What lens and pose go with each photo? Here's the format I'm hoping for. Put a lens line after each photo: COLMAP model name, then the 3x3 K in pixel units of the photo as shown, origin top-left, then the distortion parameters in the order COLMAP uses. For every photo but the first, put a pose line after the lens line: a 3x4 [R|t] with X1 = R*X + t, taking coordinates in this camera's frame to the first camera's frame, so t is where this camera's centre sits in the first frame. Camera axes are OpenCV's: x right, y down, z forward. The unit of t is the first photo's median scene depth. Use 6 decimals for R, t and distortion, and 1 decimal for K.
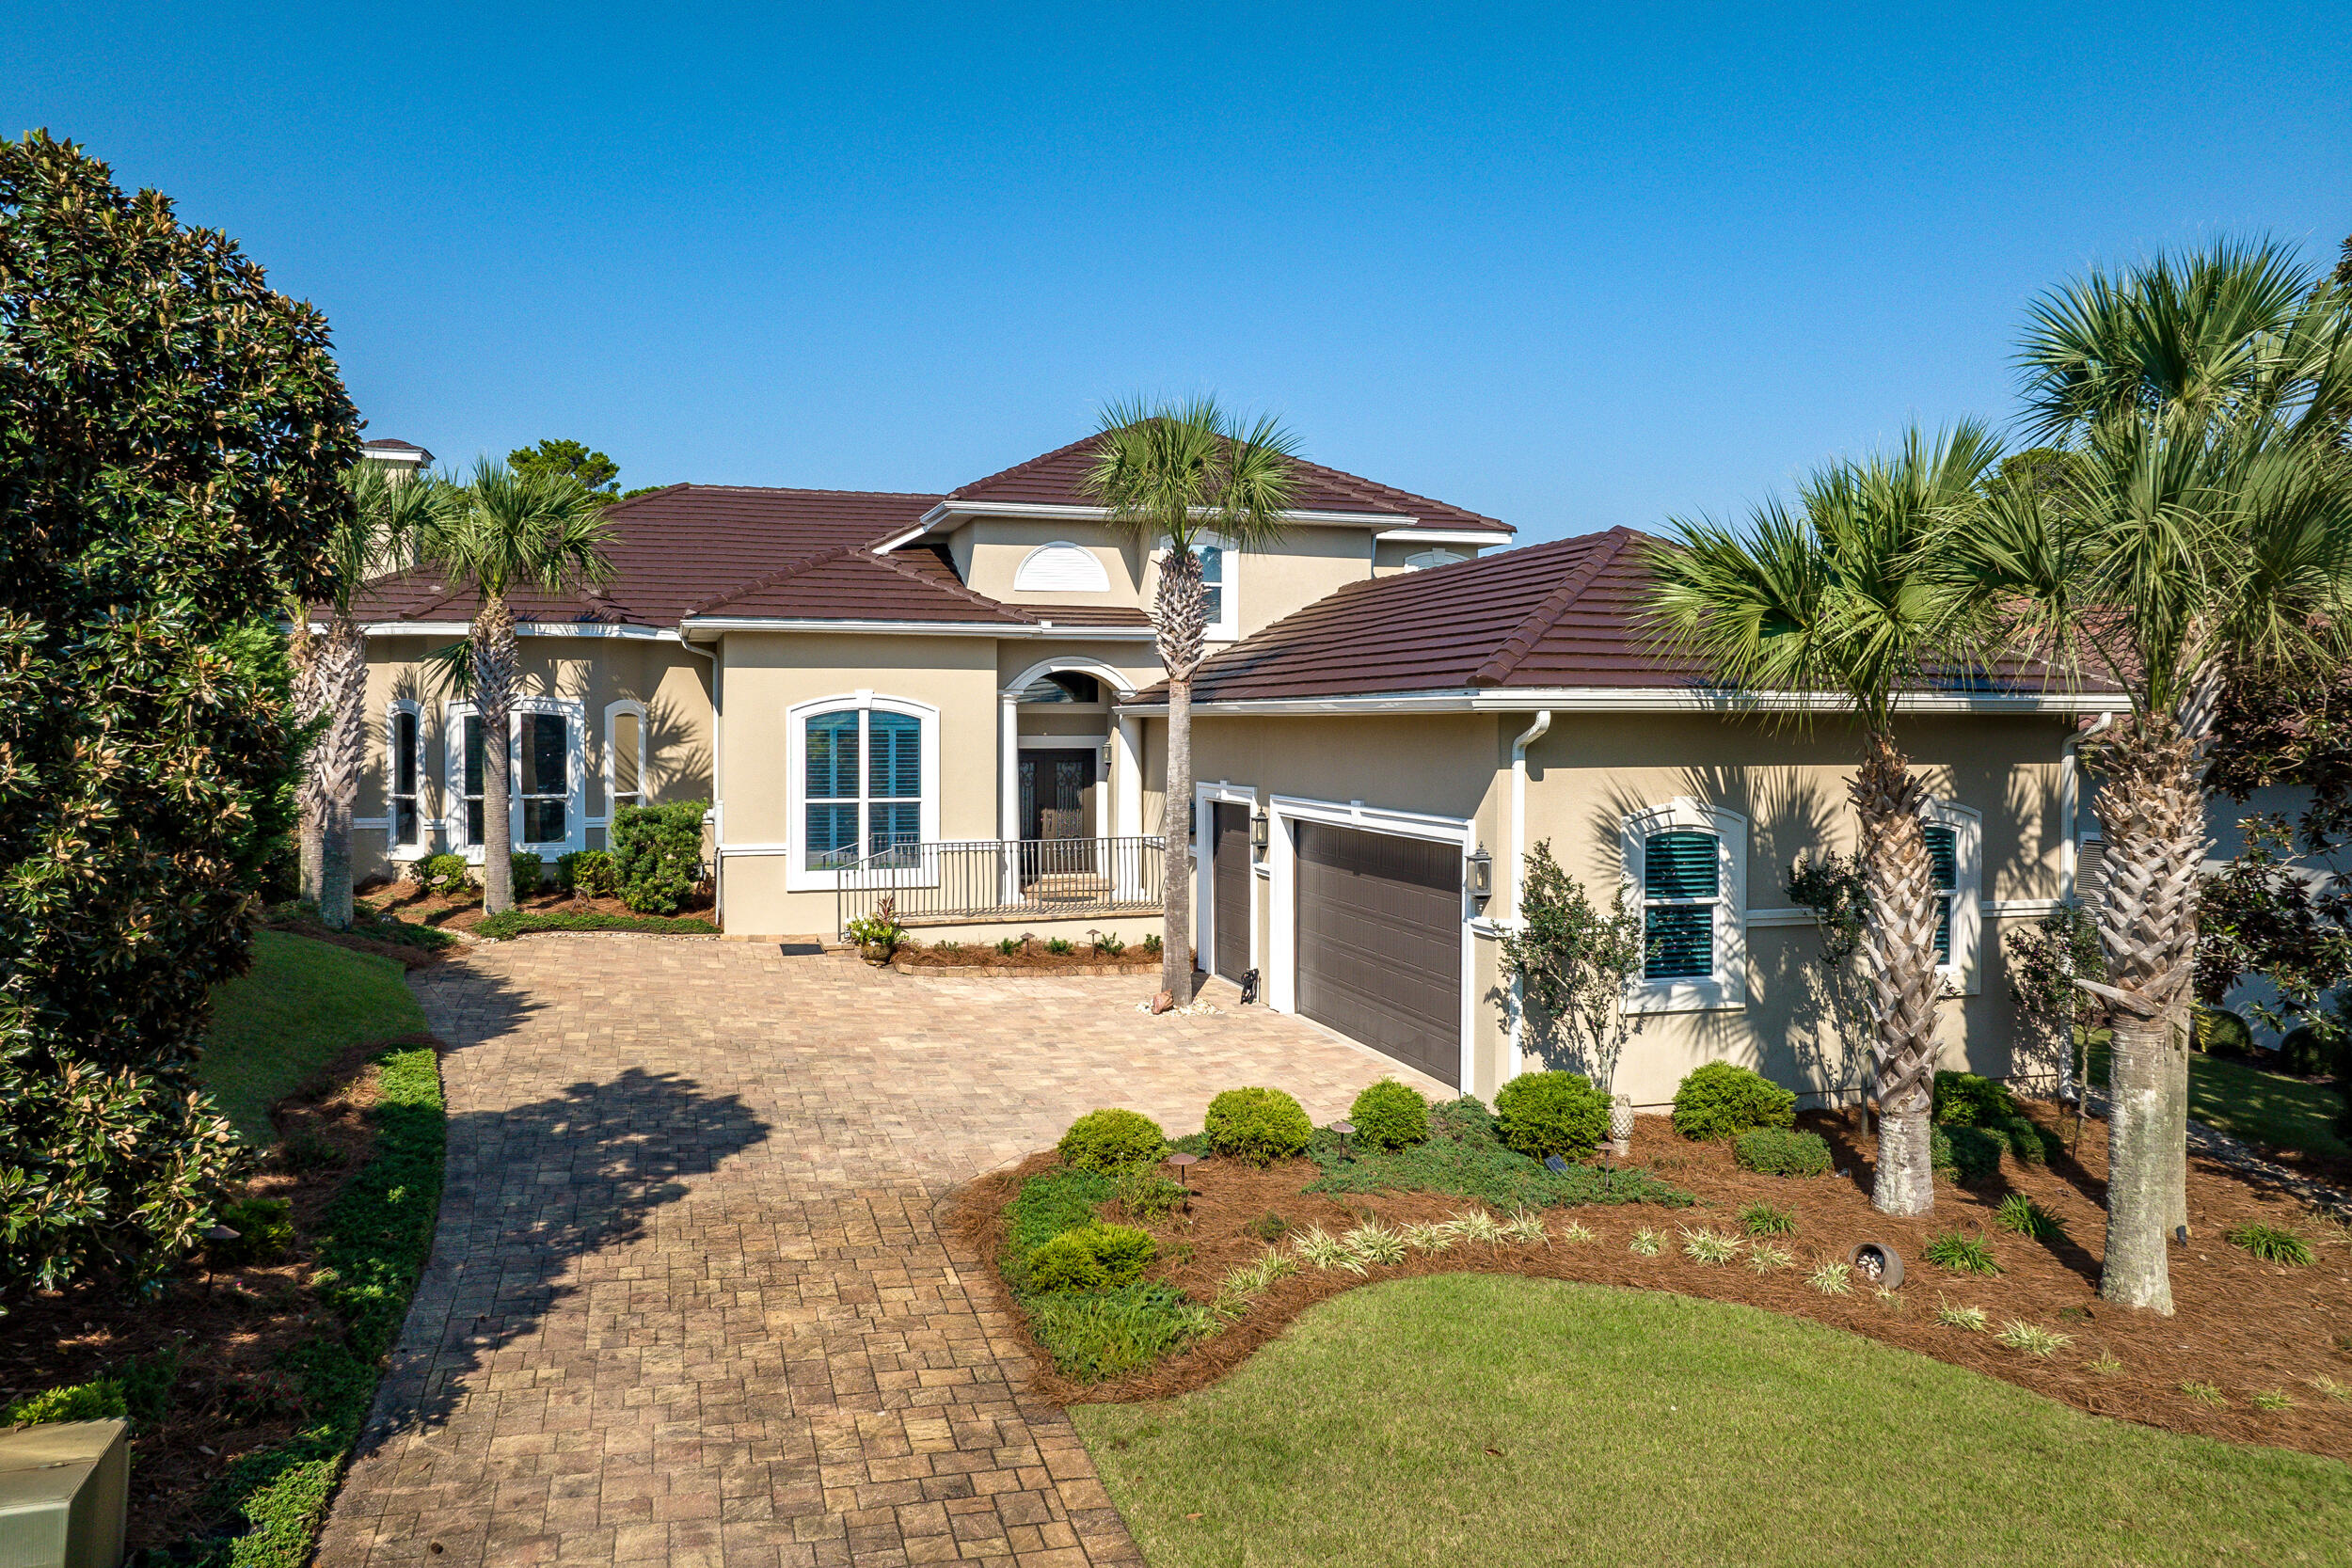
lens RADIAL K [[1613.4, 0, 1178.2], [0, 1613.4, 781.8], [0, 0, 1]] dist [-0.003185, -0.002781]
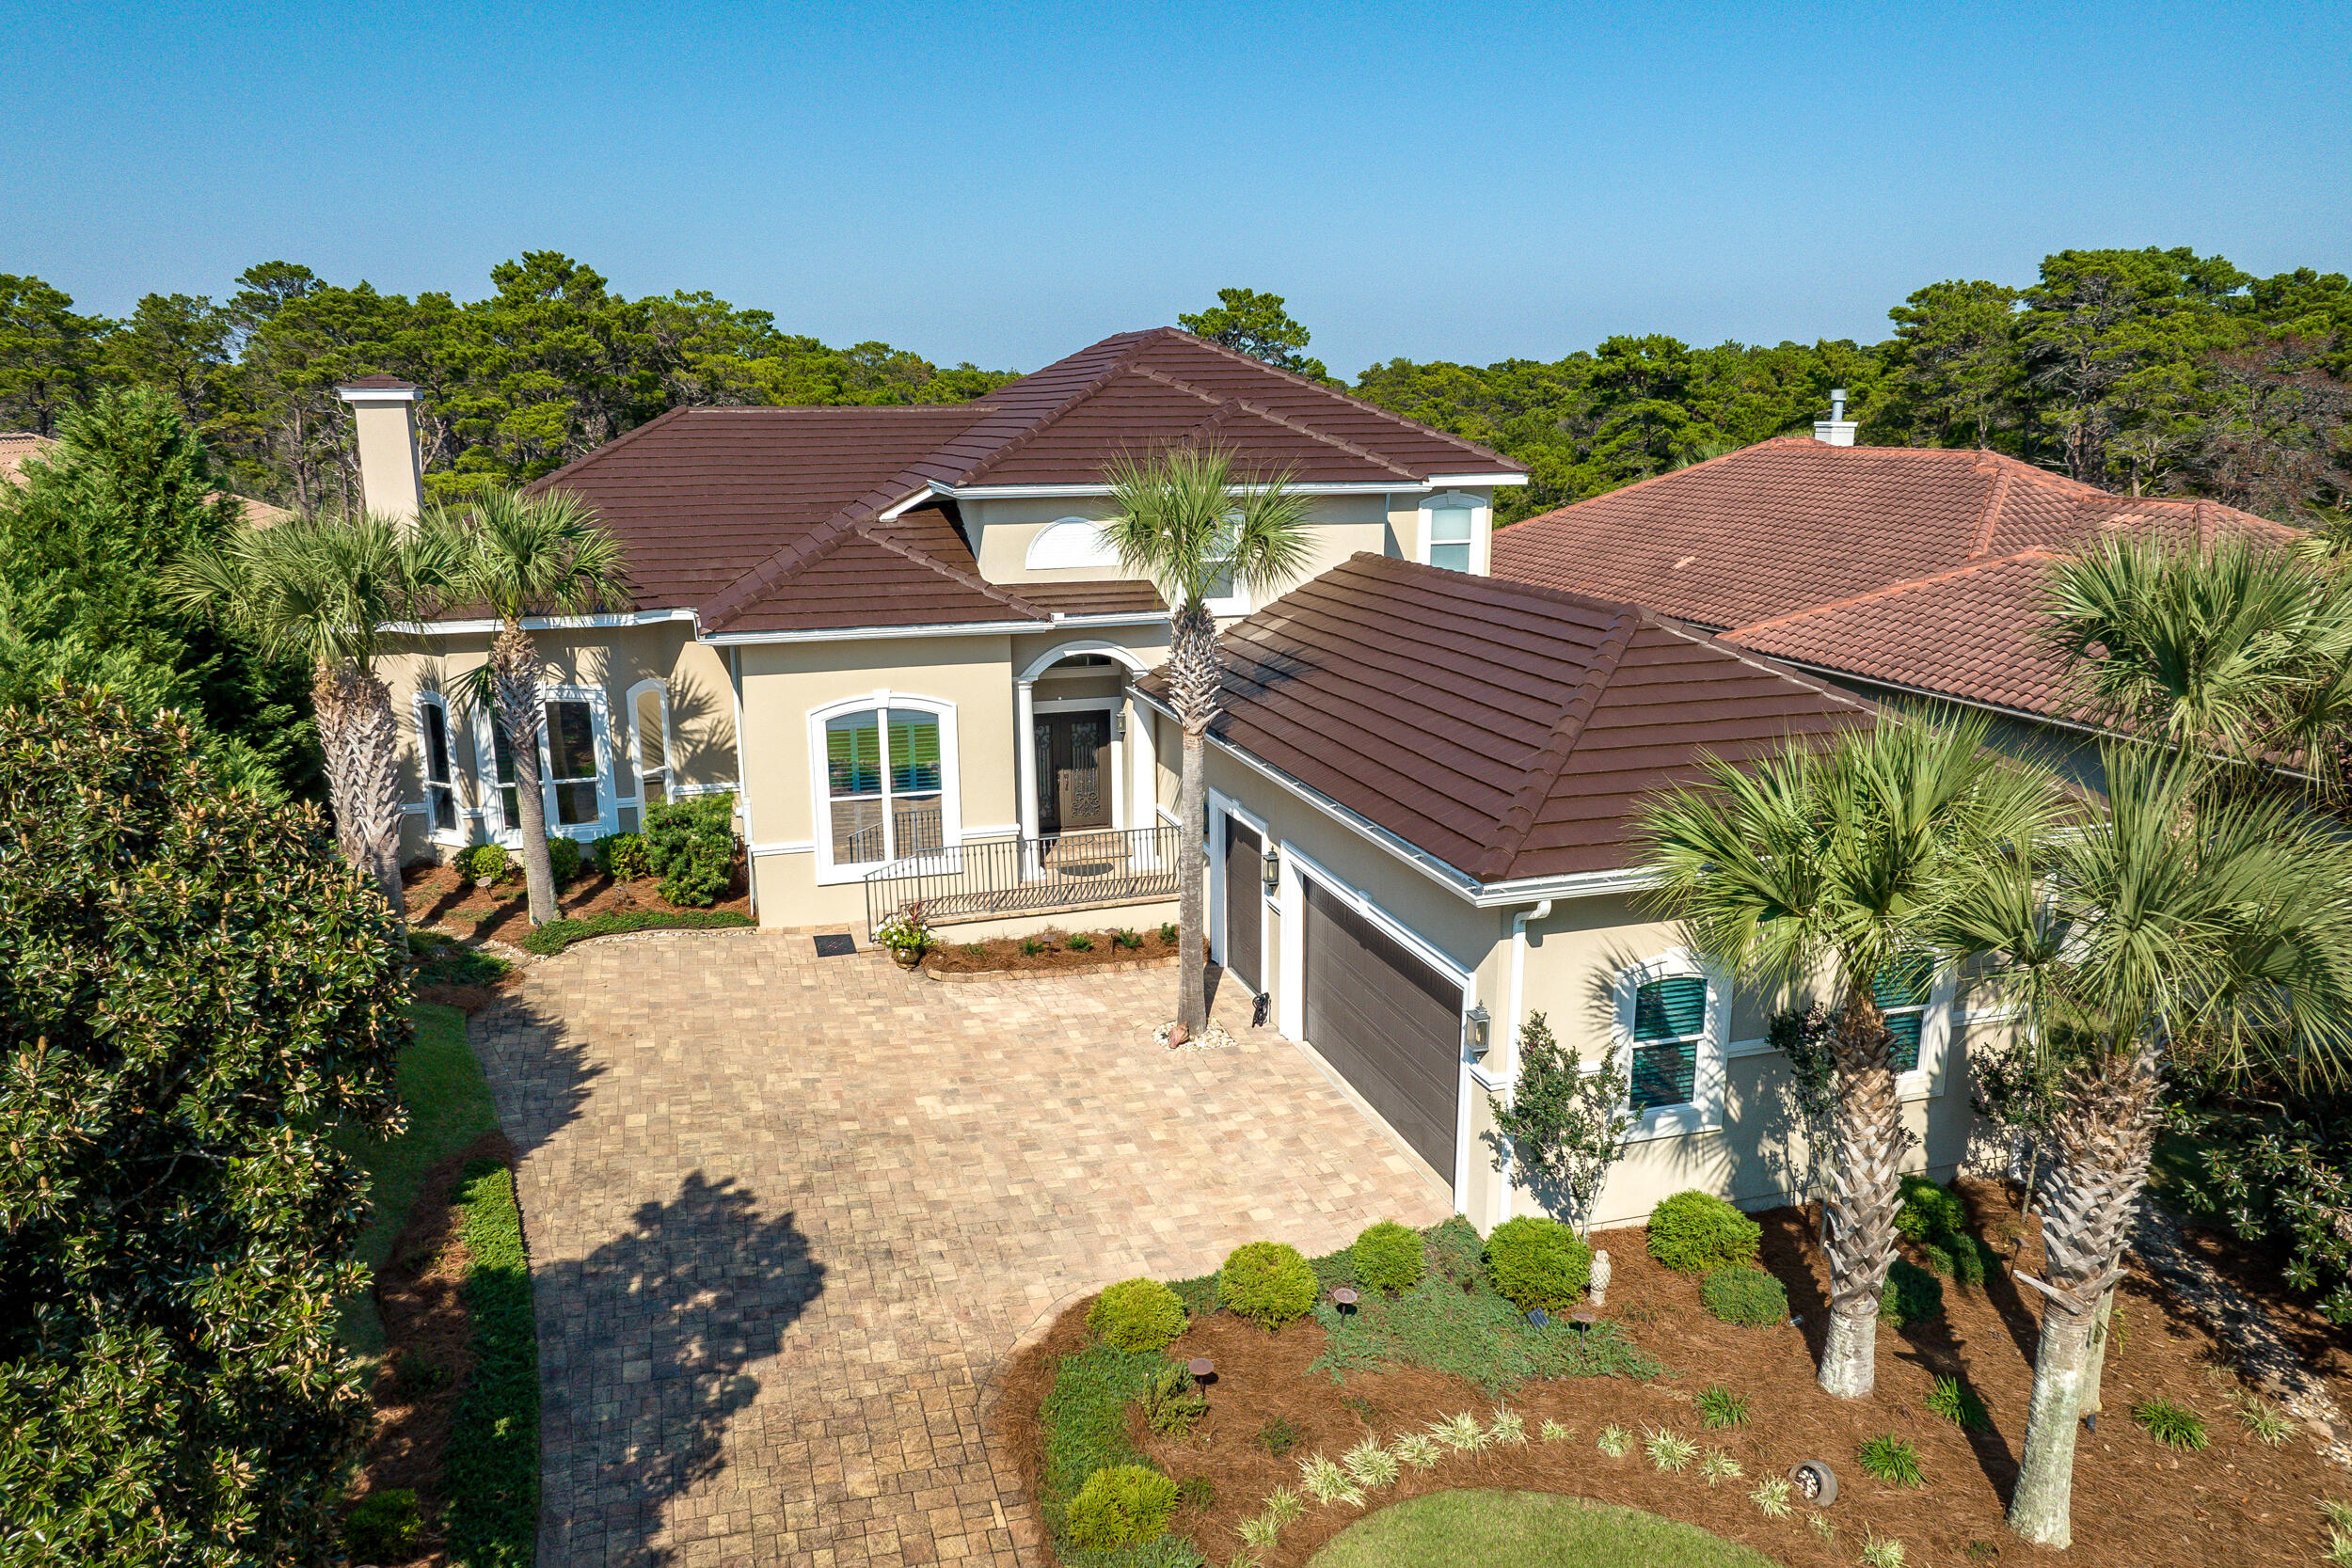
lens RADIAL K [[1613.4, 0, 1182.5], [0, 1613.4, 704.0], [0, 0, 1]] dist [-0.003185, -0.002781]
pose [[0.999974, -0.006221, -0.003751, -0.002265], [0.006896, 0.975241, 0.221036, -0.374788], [0.002283, -0.221056, 0.975258, 0.012499]]
